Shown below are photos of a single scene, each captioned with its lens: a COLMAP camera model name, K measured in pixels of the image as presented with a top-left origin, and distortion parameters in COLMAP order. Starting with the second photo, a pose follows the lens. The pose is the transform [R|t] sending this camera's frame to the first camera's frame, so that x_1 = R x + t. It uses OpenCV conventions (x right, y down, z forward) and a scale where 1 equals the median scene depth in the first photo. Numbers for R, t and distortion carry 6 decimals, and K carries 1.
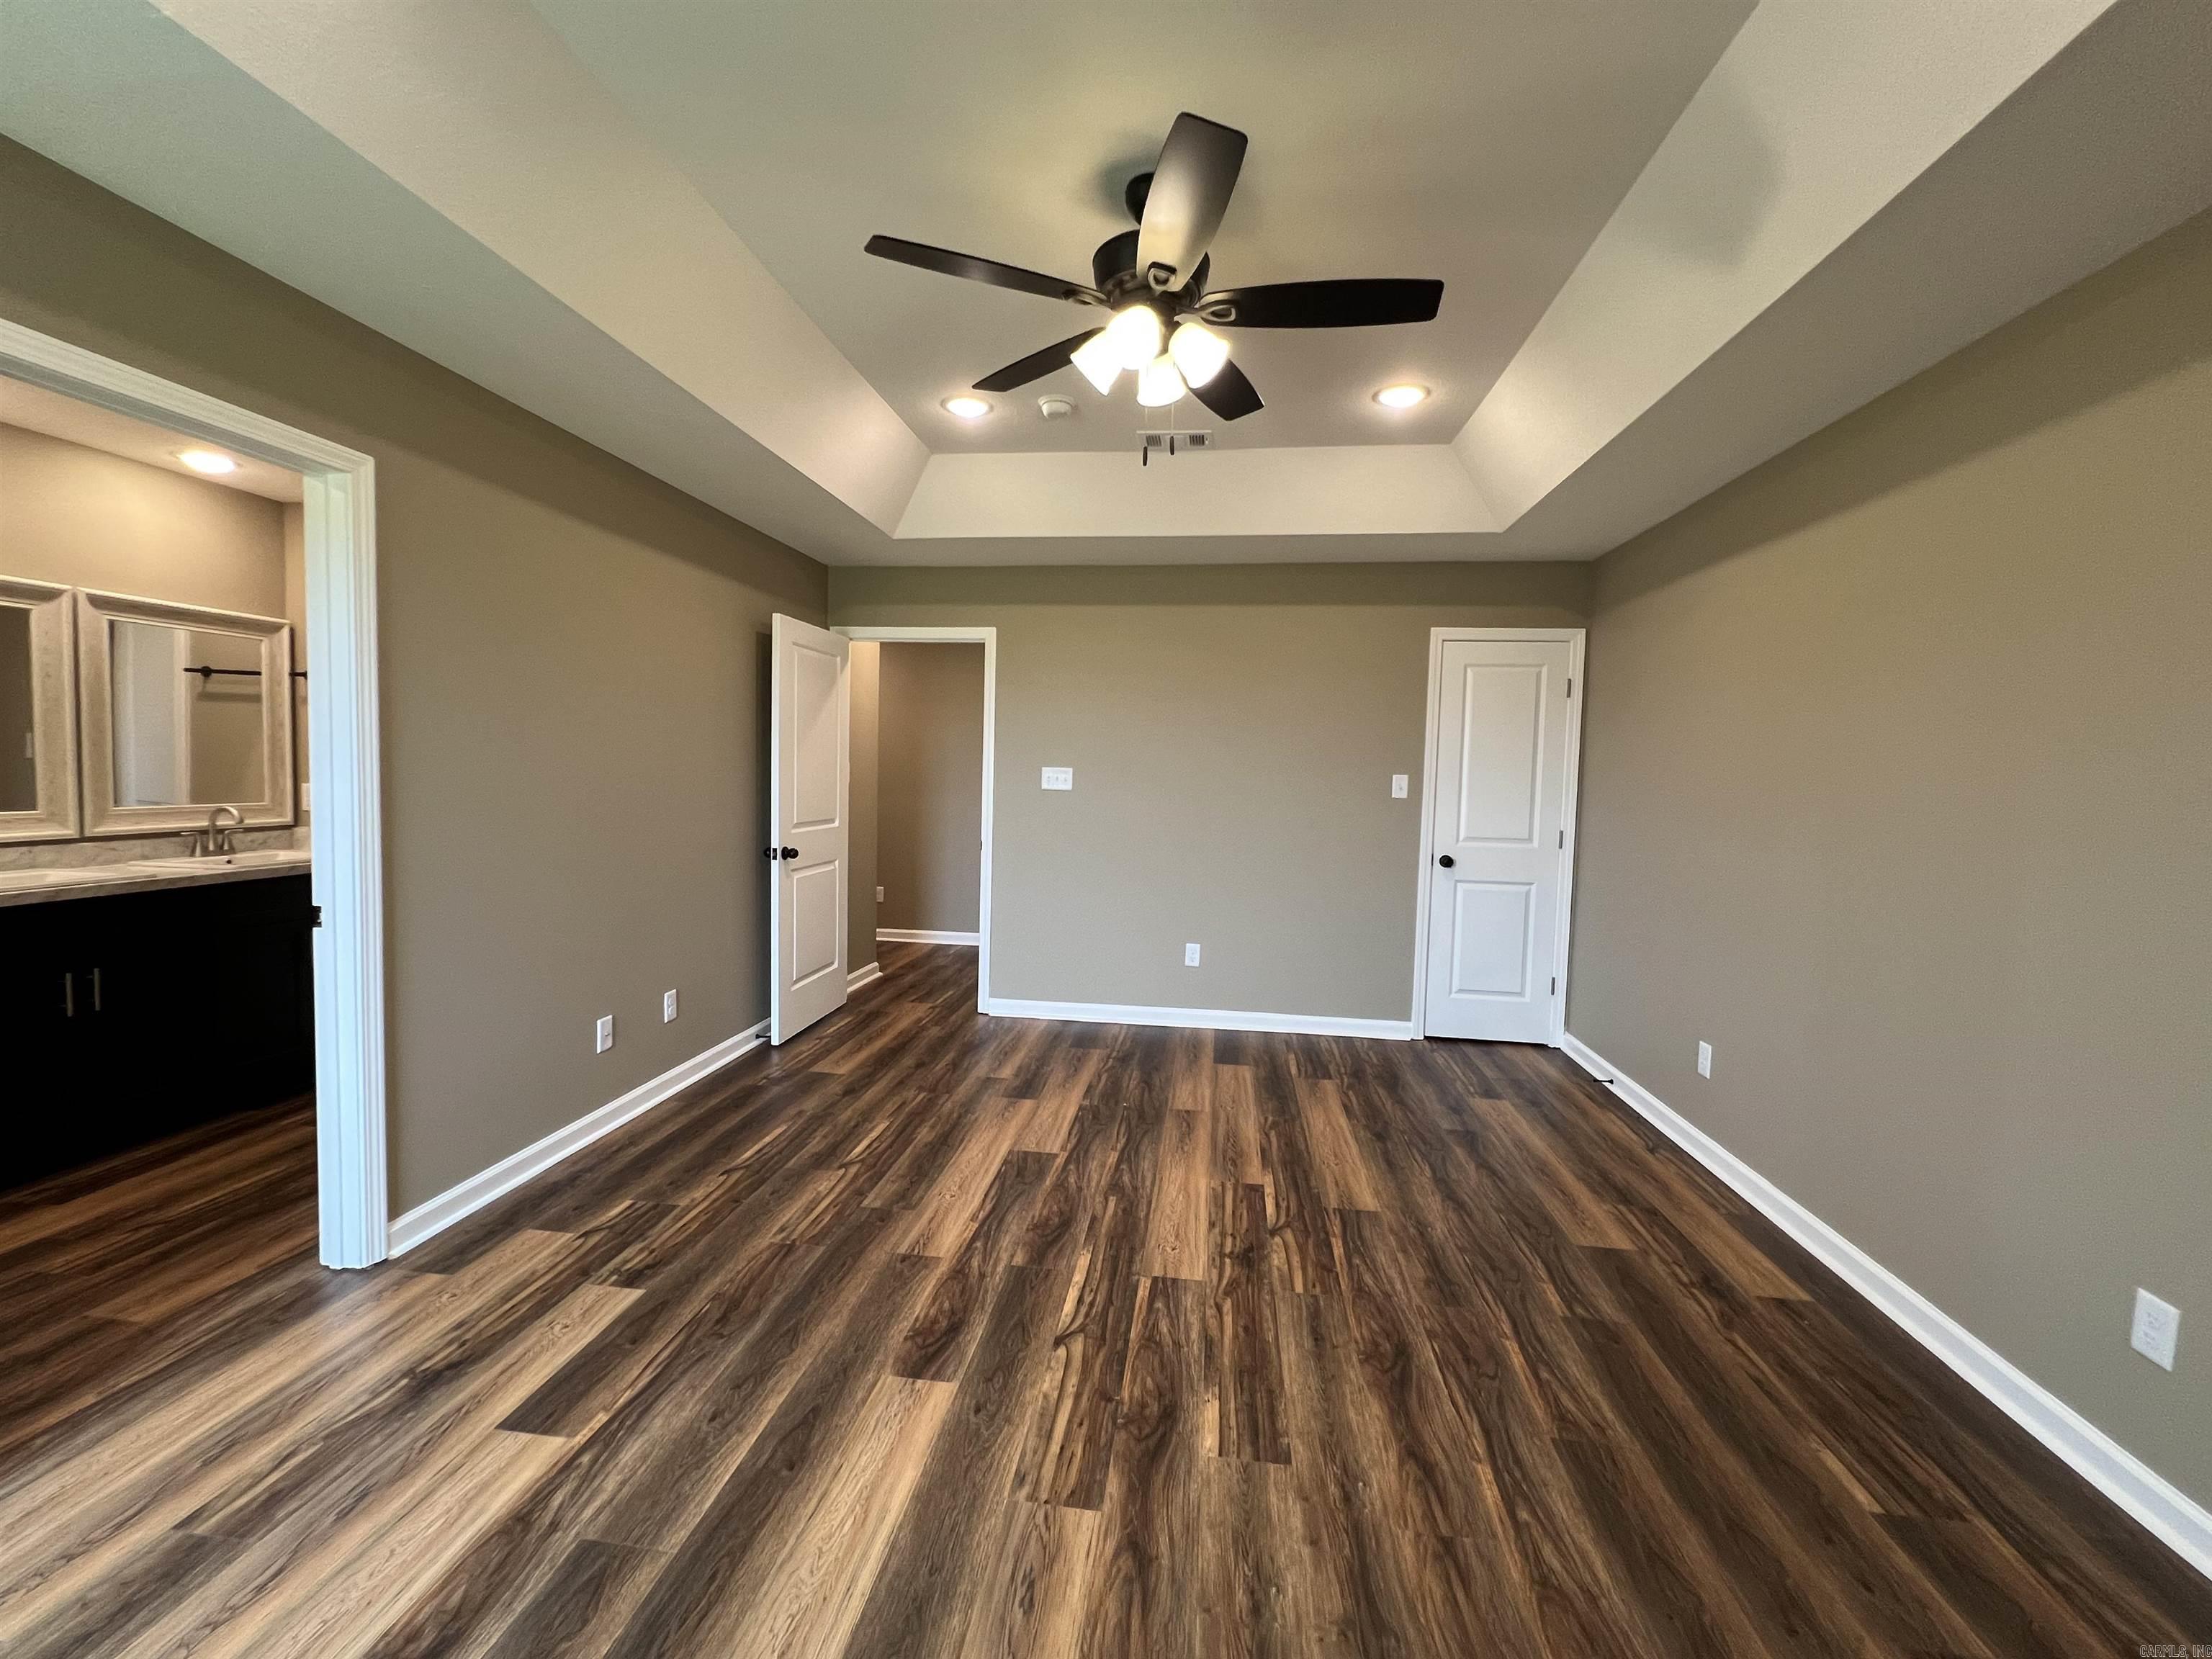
lens RADIAL K [[911.4, 0, 1099.9], [0, 911.4, 824.7], [0, 0, 1]] dist [0.000386, 0.000205]
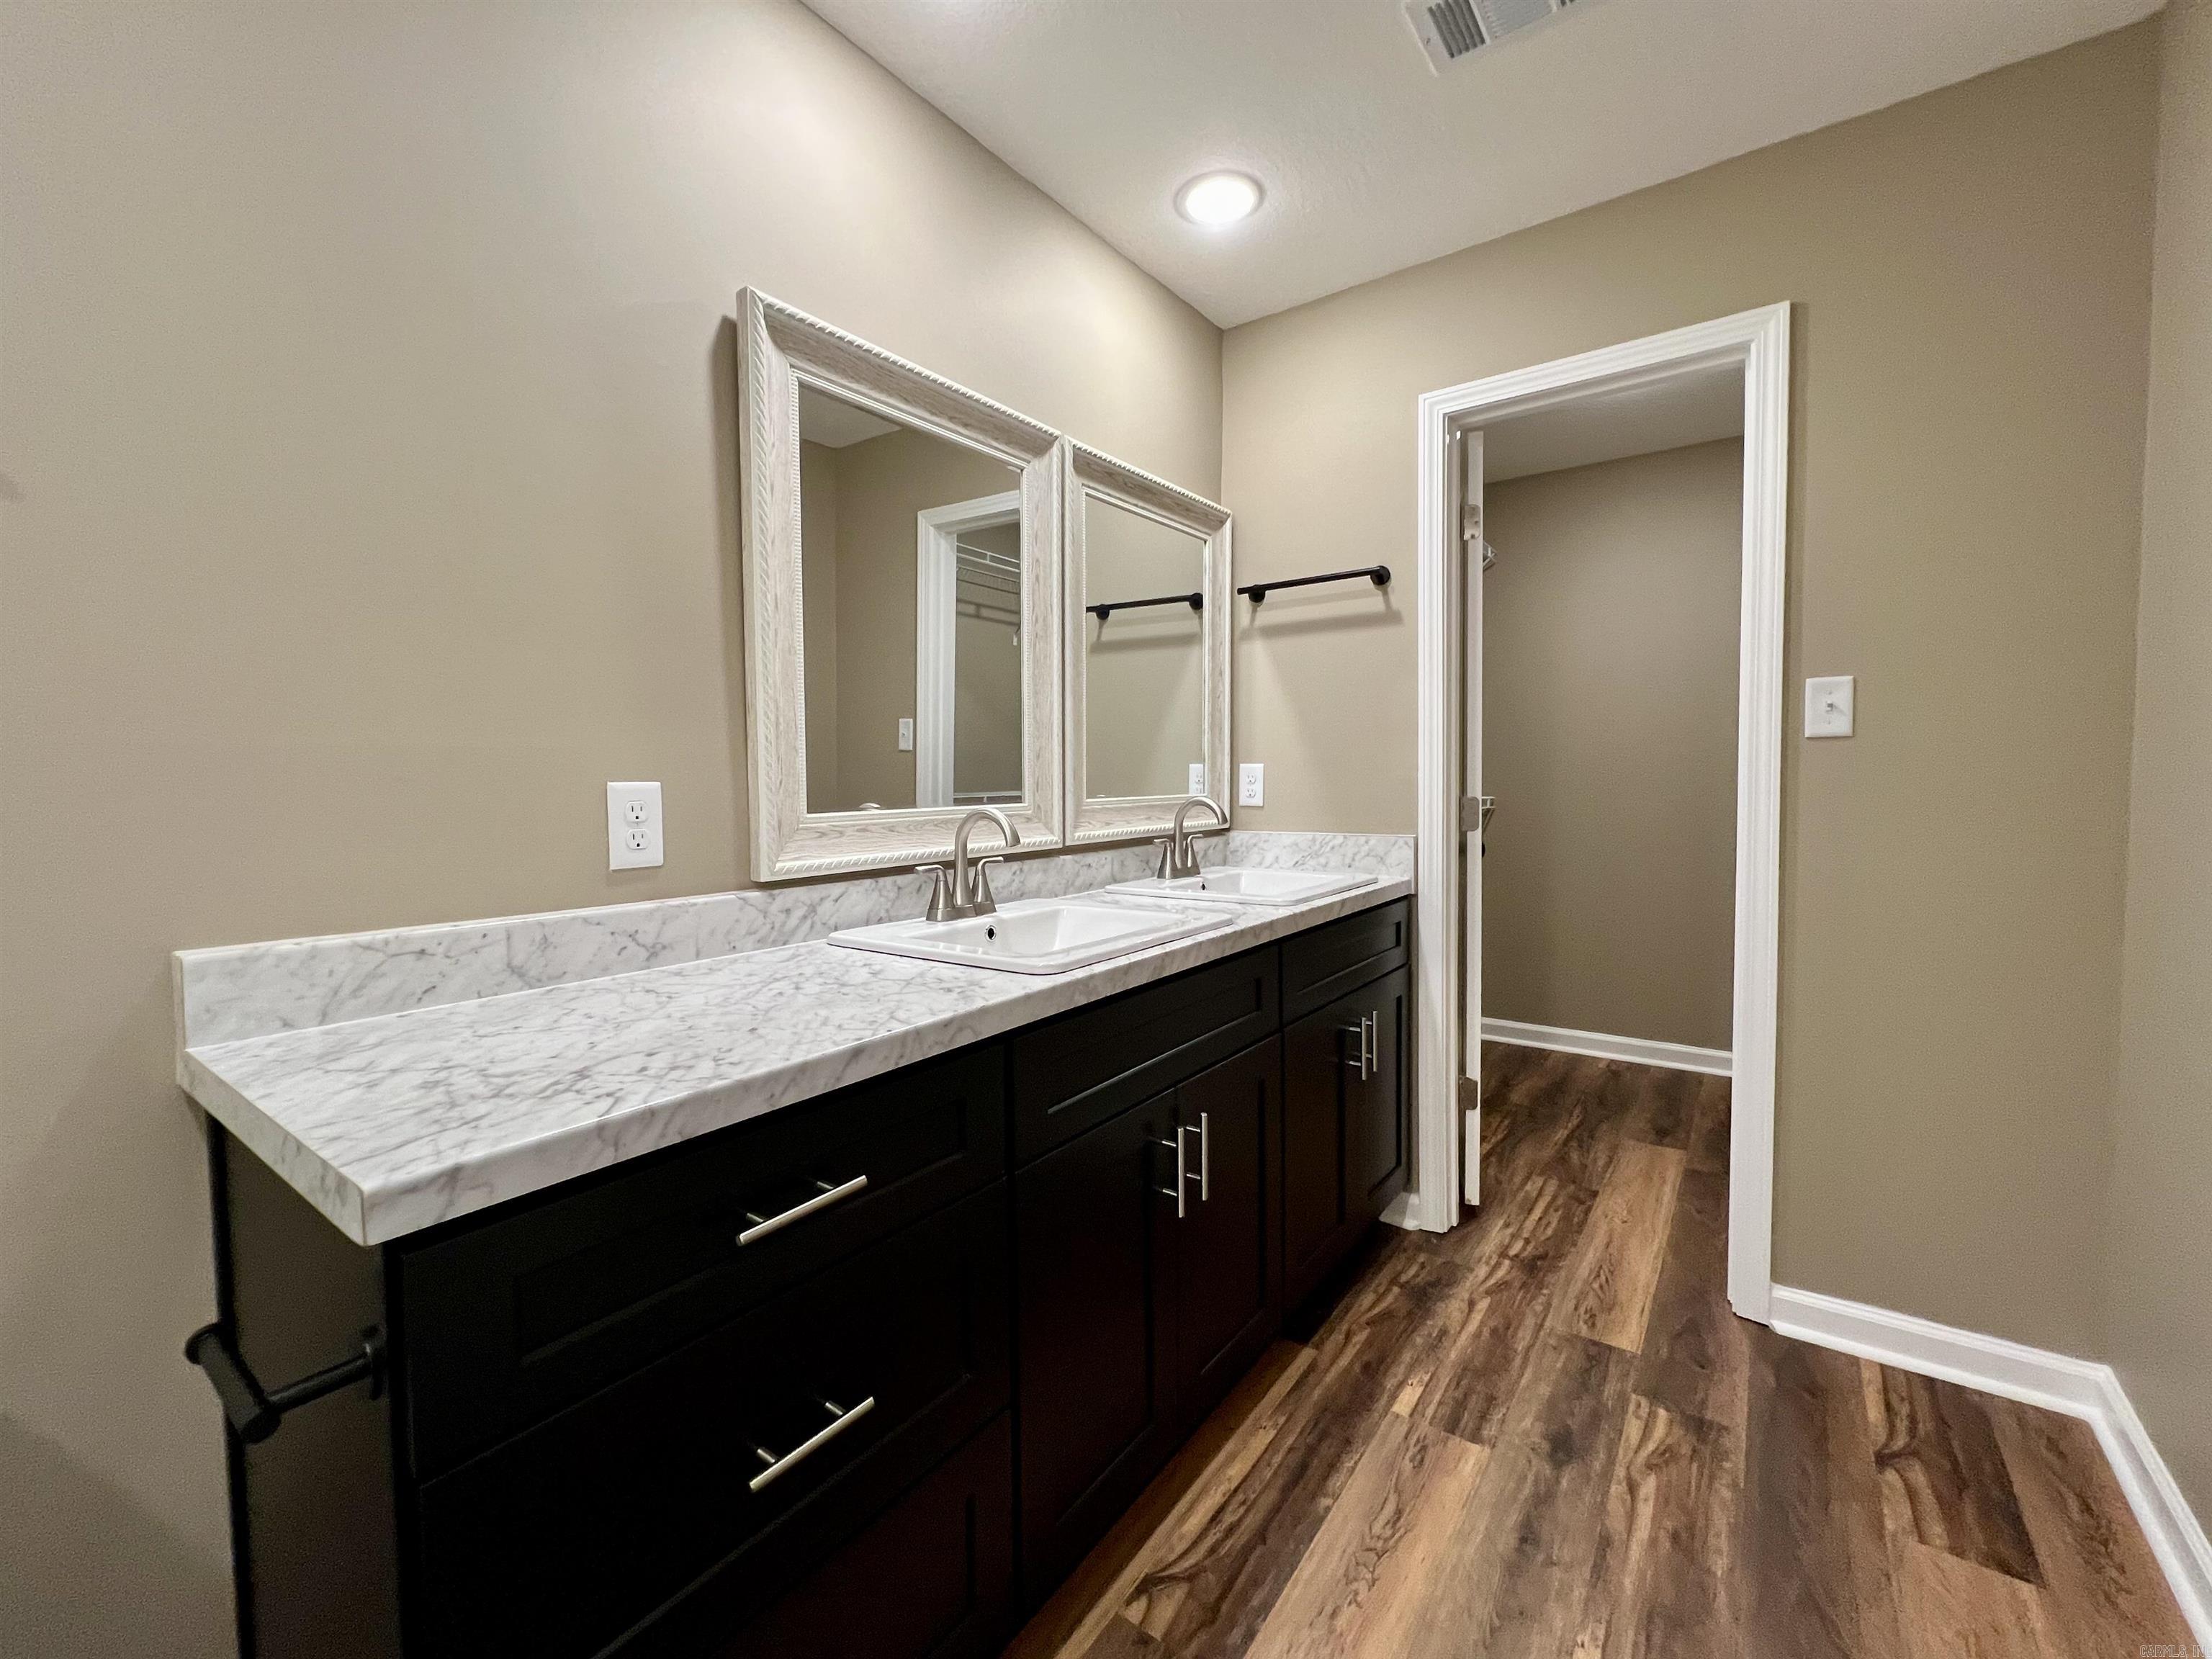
lens RADIAL K [[911.4, 0, 1099.9], [0, 911.4, 824.7], [0, 0, 1]] dist [0.000386, 0.000205]
pose [[0.879059, -0.012500, -0.476549, -0.984901], [0.006386, 0.999875, -0.014447, 0.009556], [0.476670, 0.009657, 0.879029, 0.581233]]
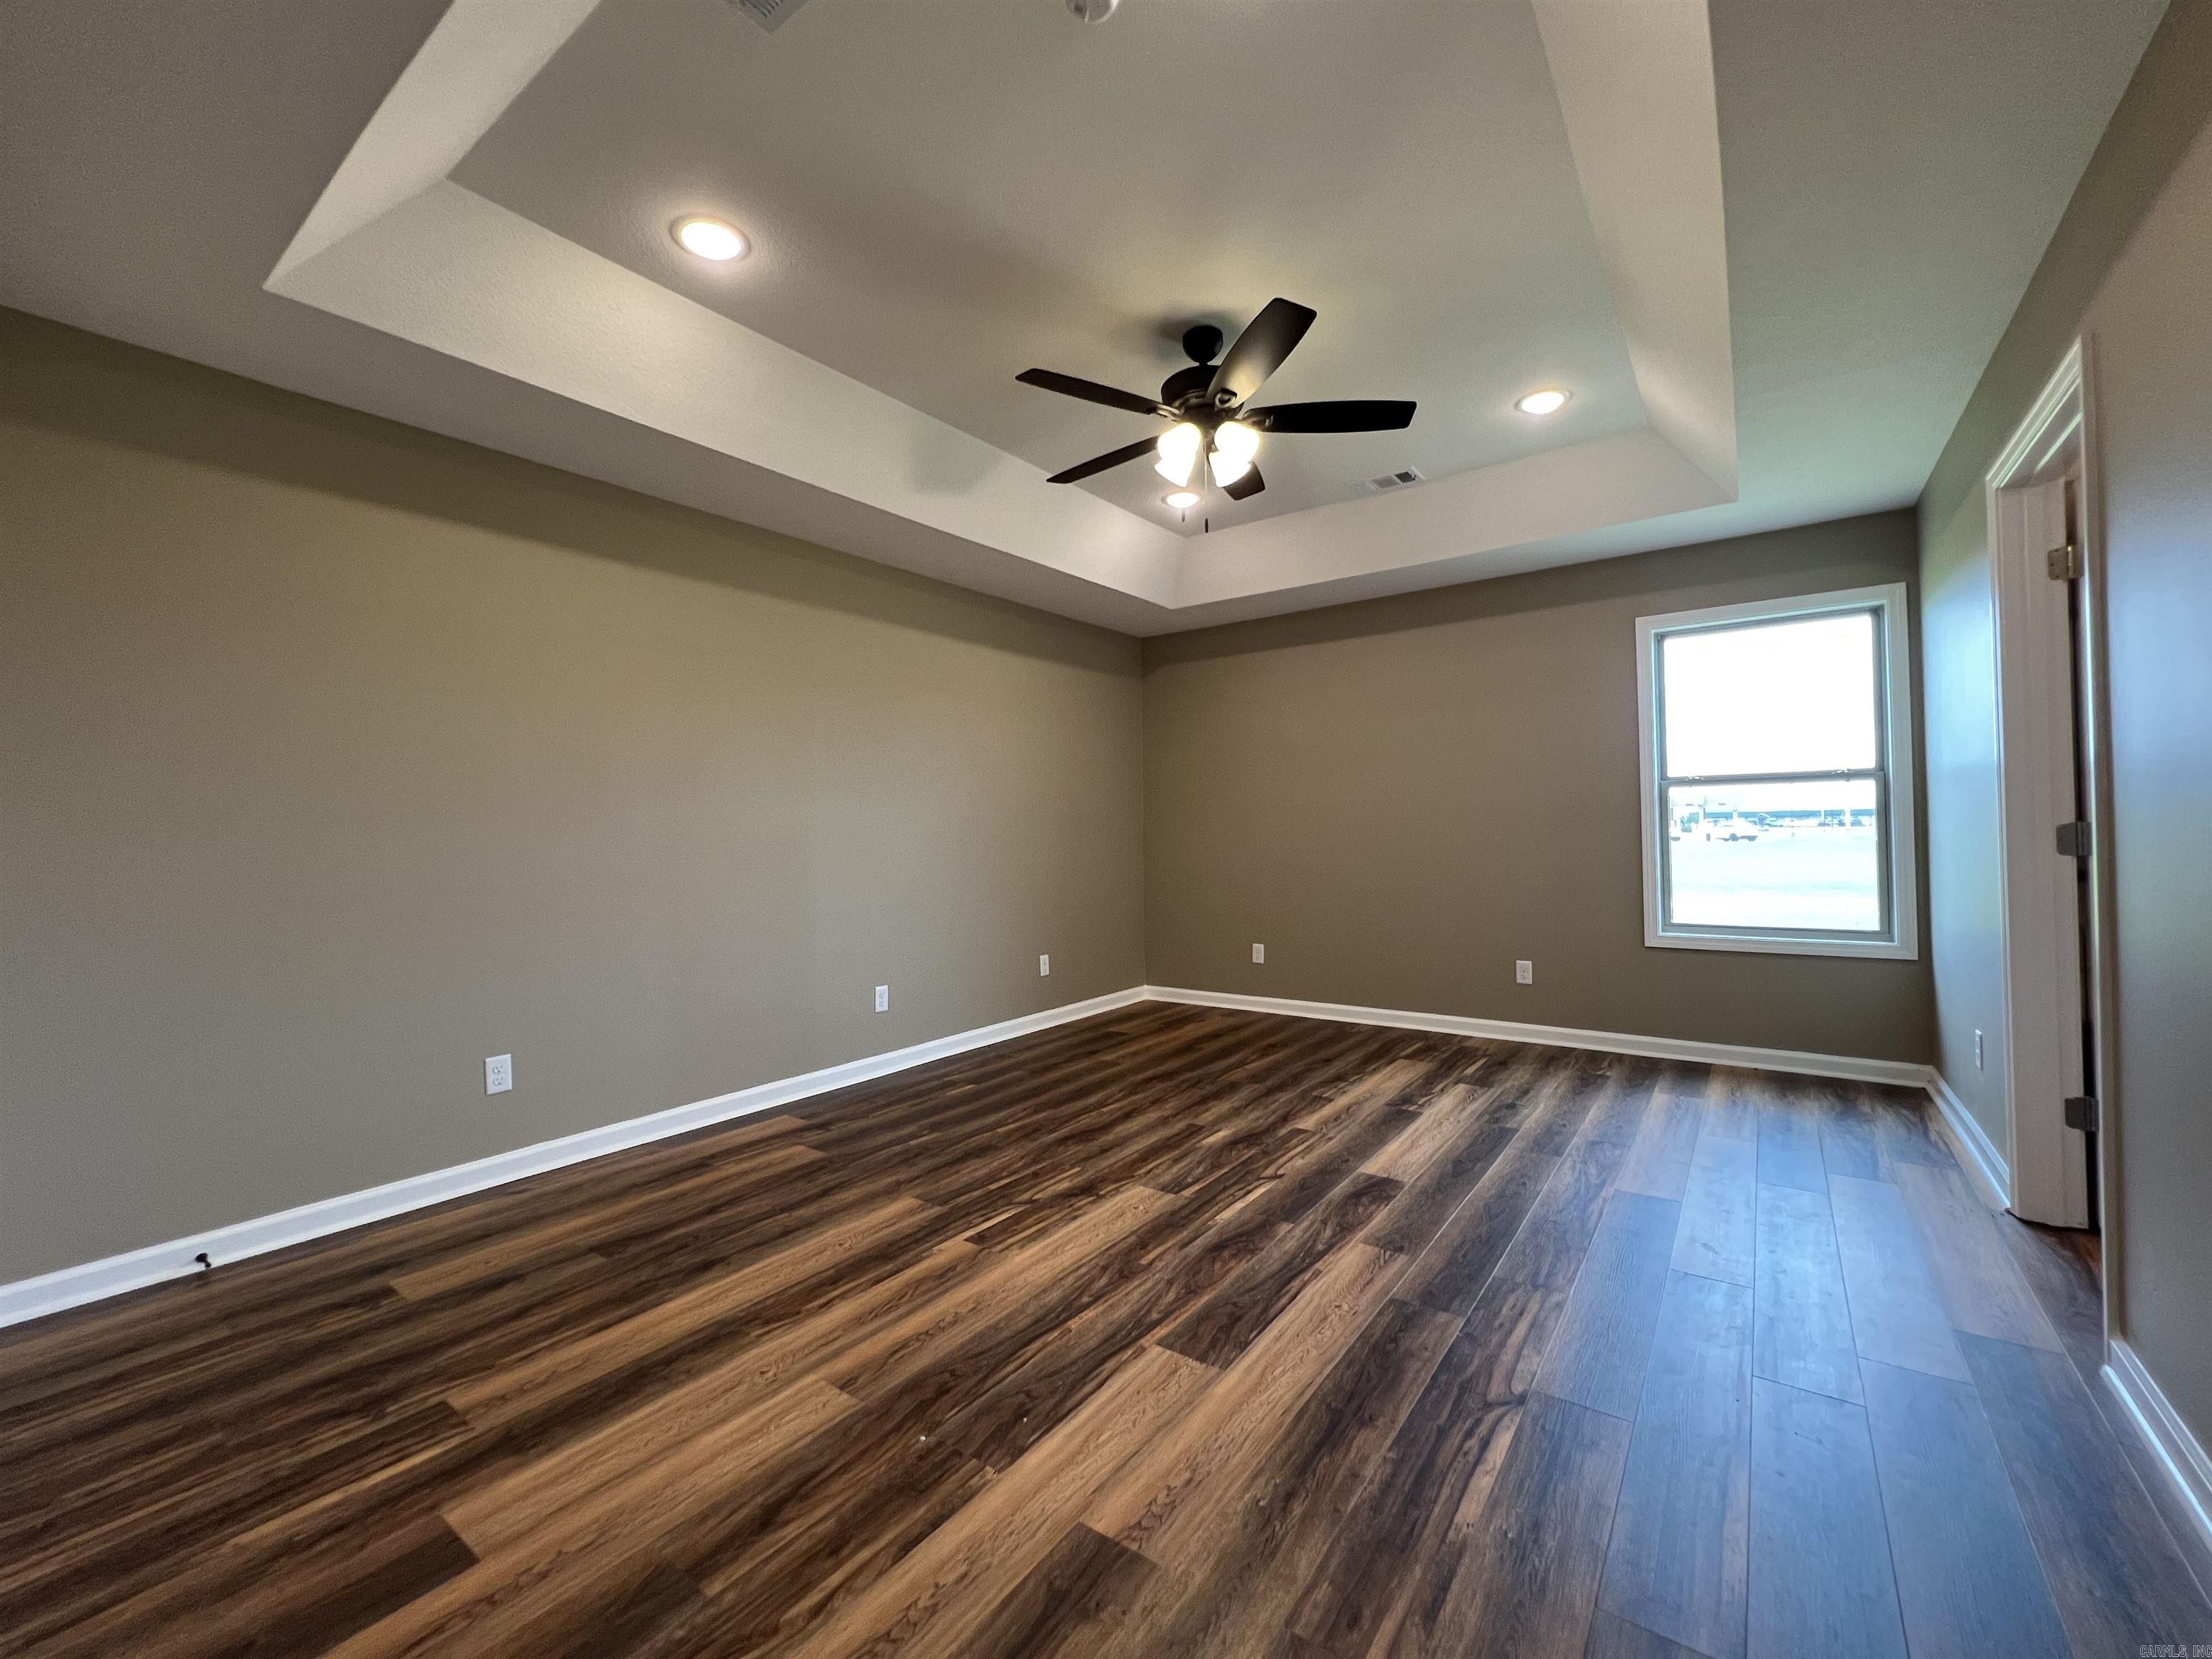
lens RADIAL K [[911.4, 0, 1099.9], [0, 911.4, 824.7], [0, 0, 1]] dist [0.000386, 0.000205]
pose [[-0.877982, -0.004826, 0.478669, -0.369465], [0.024487, 0.998187, 0.054979, -0.033410], [-0.478066, 0.059991, -0.876273, 1.844007]]
